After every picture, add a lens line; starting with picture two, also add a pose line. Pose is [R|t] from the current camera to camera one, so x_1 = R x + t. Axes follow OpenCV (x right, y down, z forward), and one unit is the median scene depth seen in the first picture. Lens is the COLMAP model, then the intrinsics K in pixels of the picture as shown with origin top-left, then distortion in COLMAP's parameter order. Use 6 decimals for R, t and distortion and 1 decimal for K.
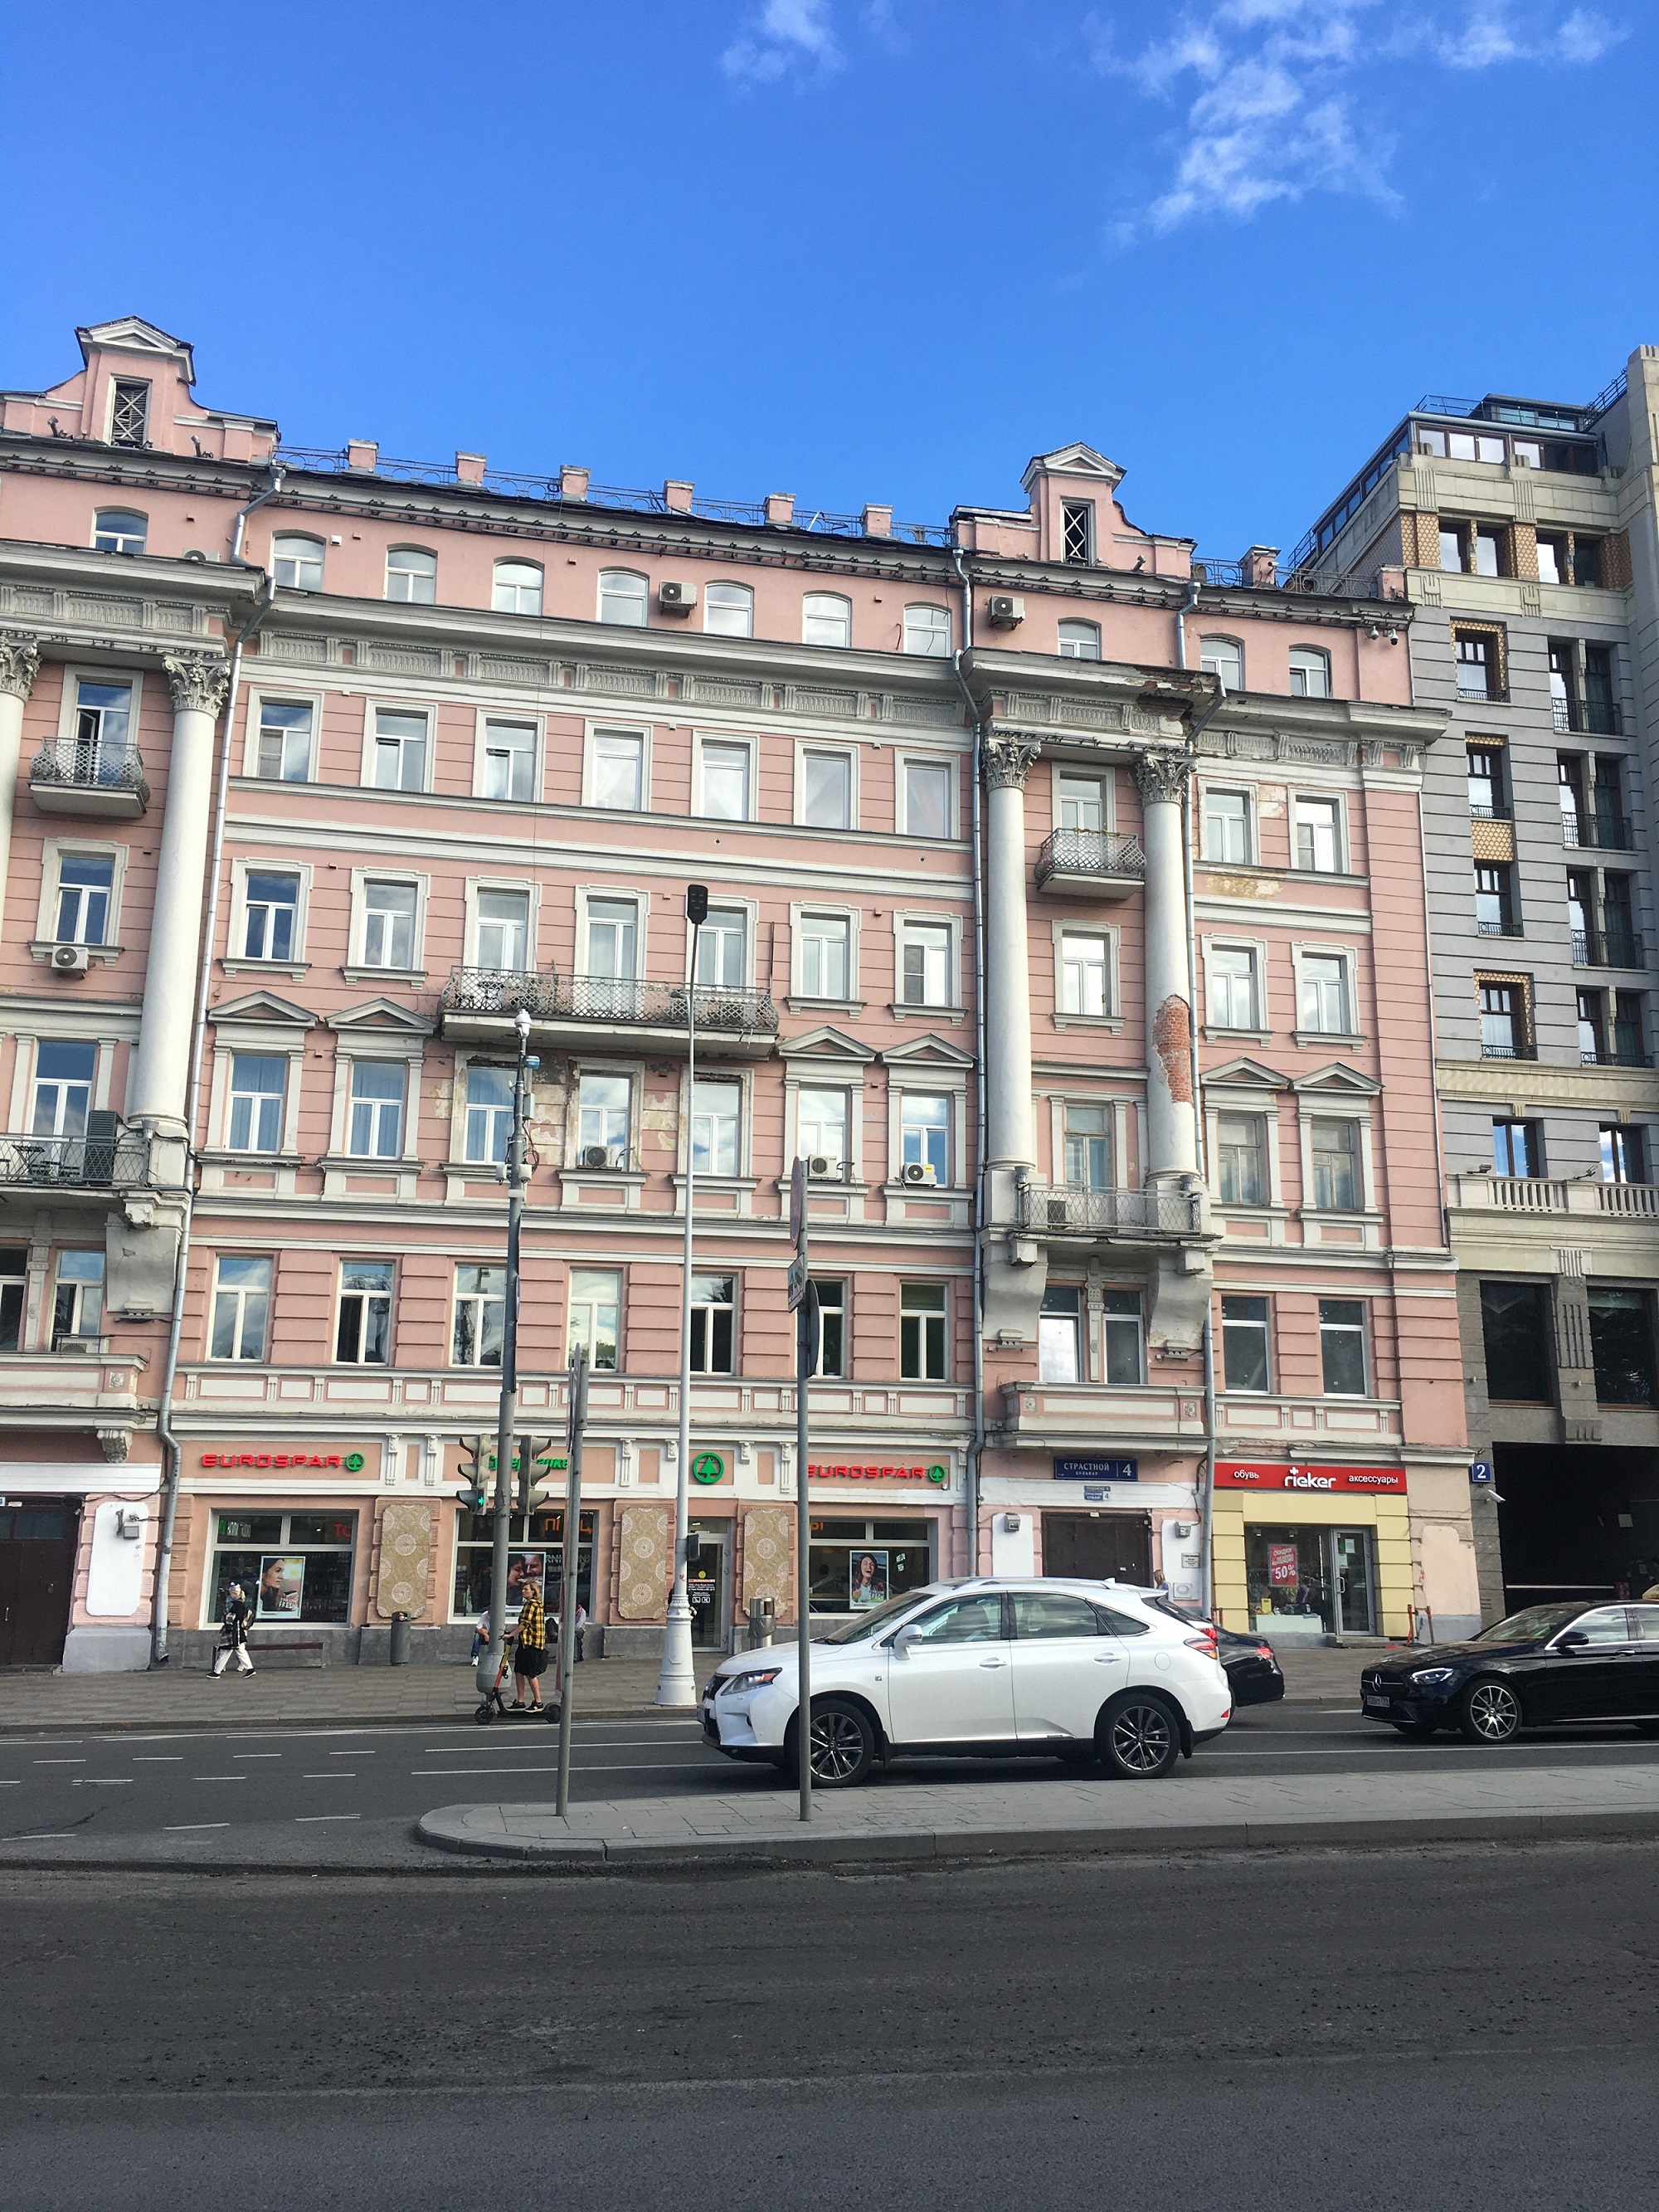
lens RADIAL K [[1890.3, 0, 826.9], [0, 1890.3, 1099.8], [0, 0, 1]] dist [0.053510, -0.015428]
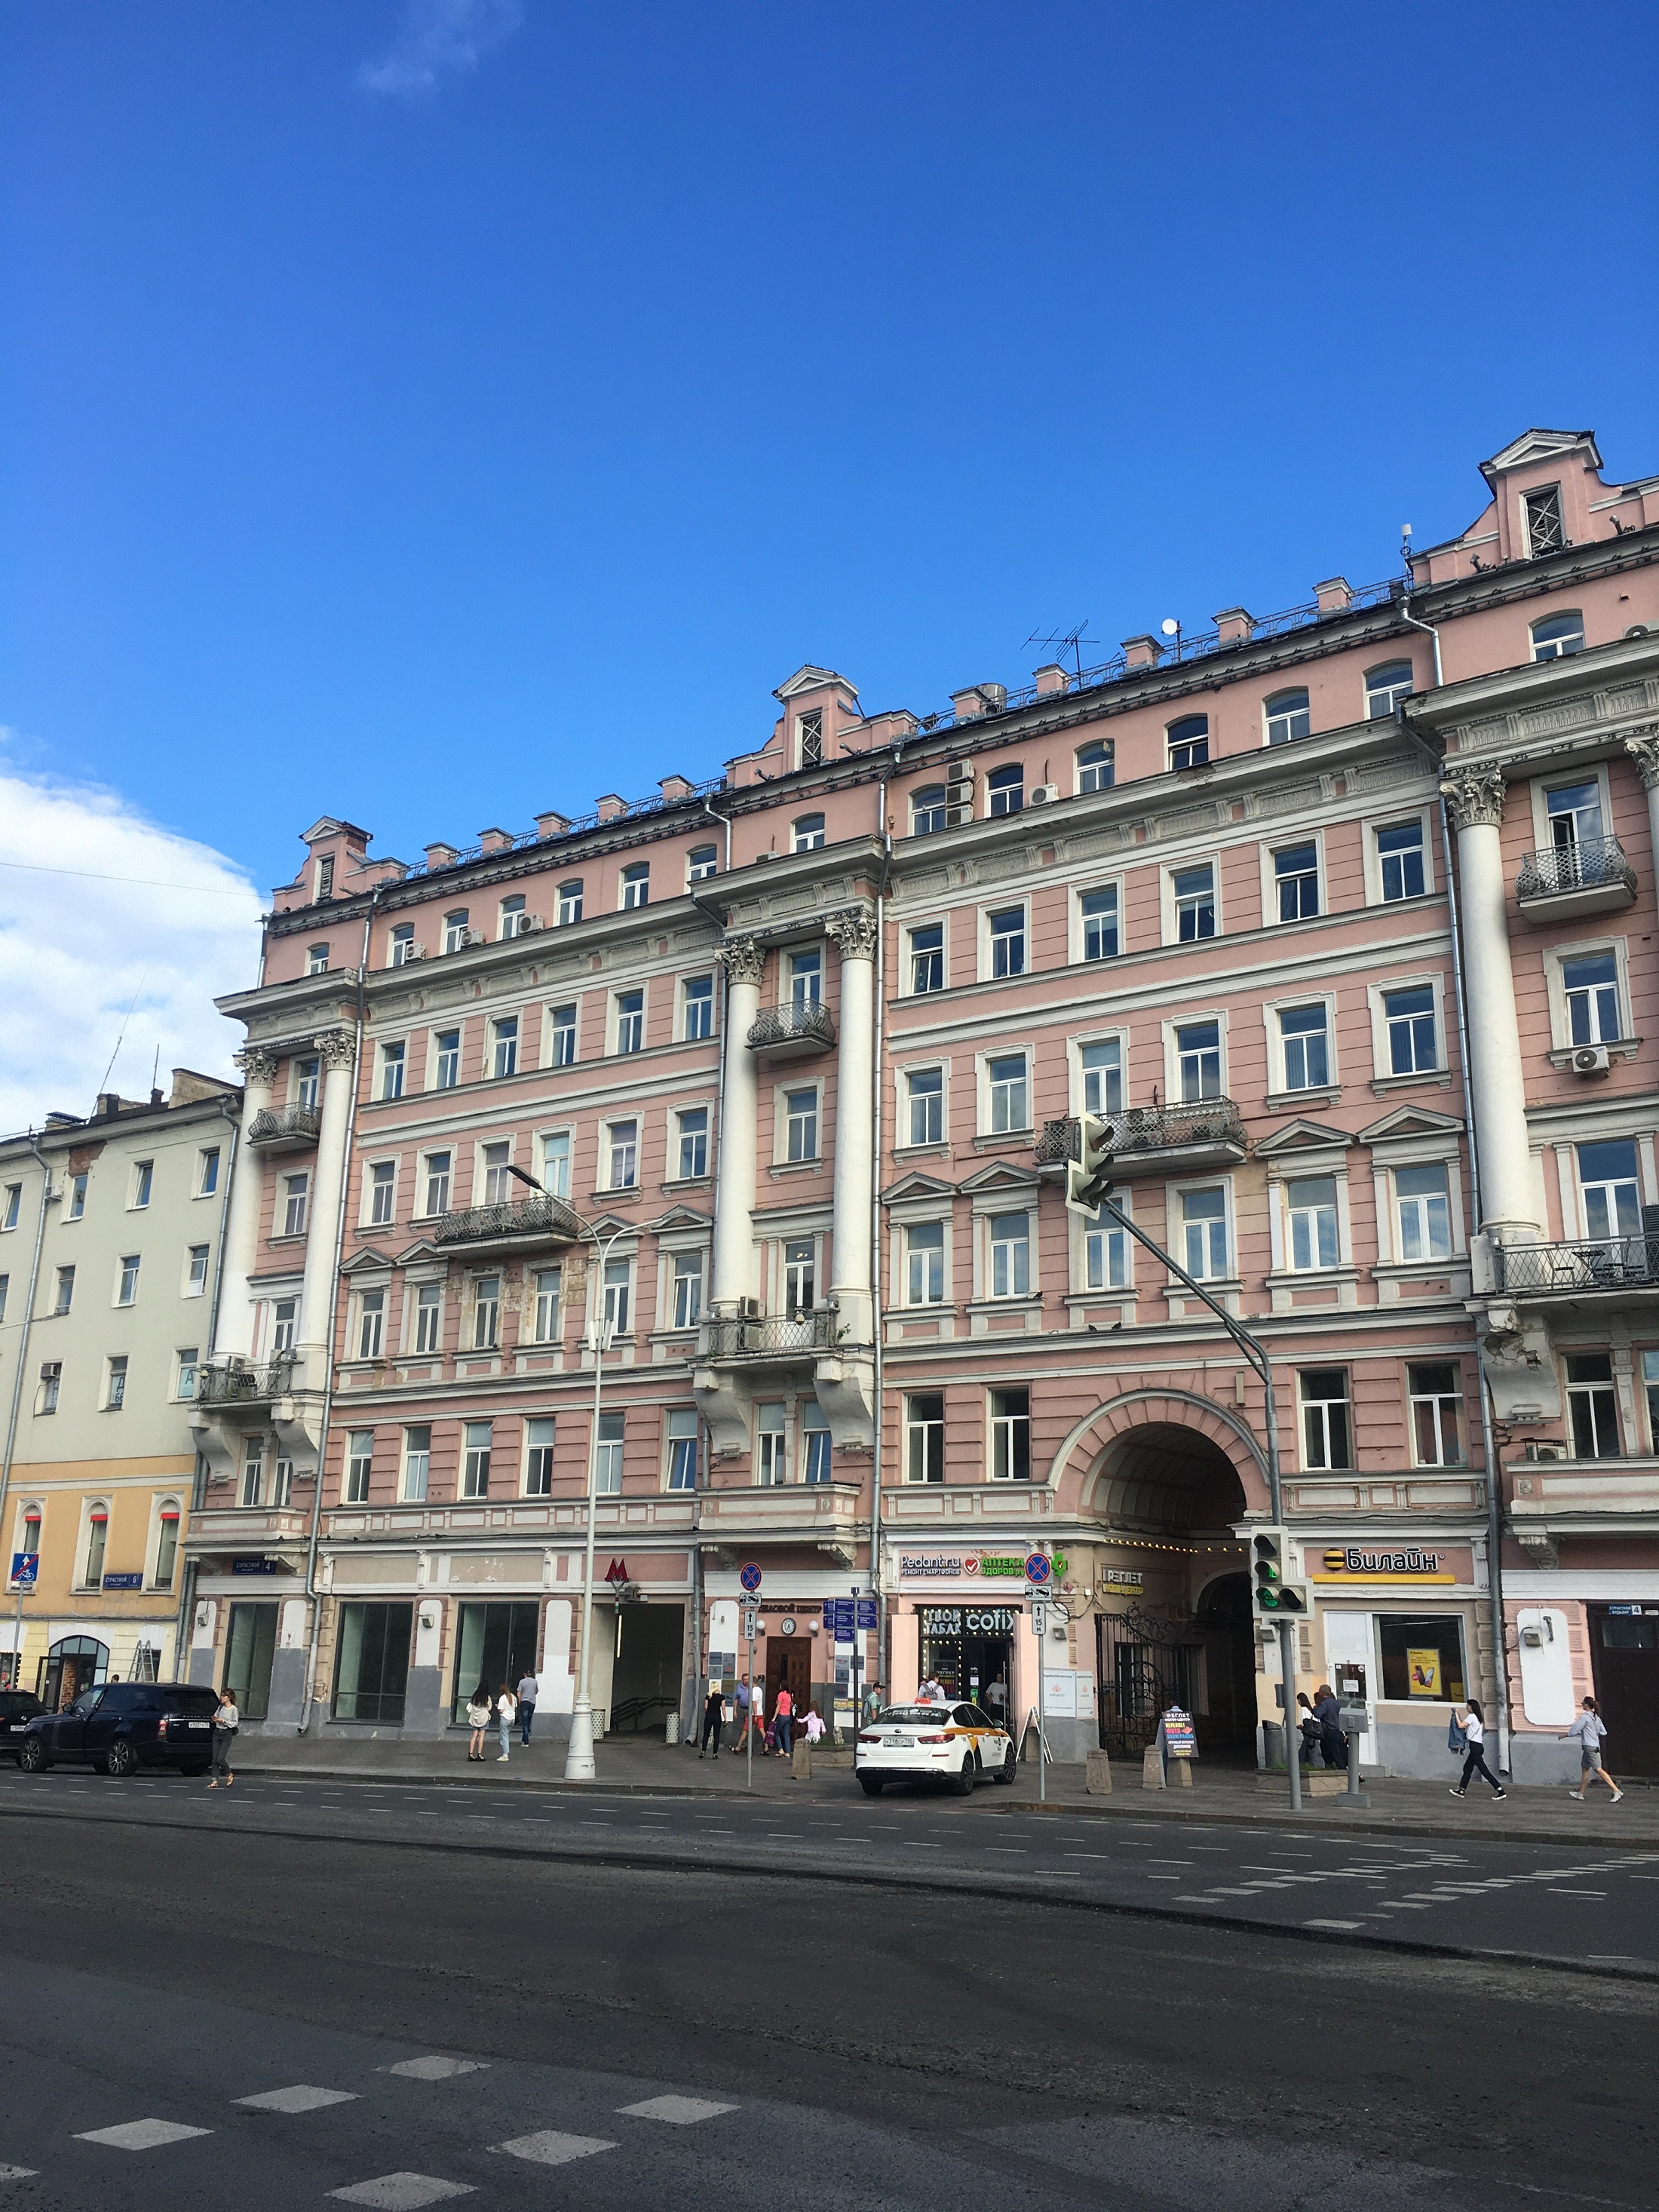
lens RADIAL K [[1890.5, 0, 829.9], [0, 1890.5, 1097.3], [0, 0, 1]] dist [0.053510, -0.015428]
pose [[0.704458, -0.194835, -0.682480, 0.467242], [0.157152, 0.980534, -0.117711, 0.027339], [0.692129, -0.024331, 0.721364, 0.090451]]
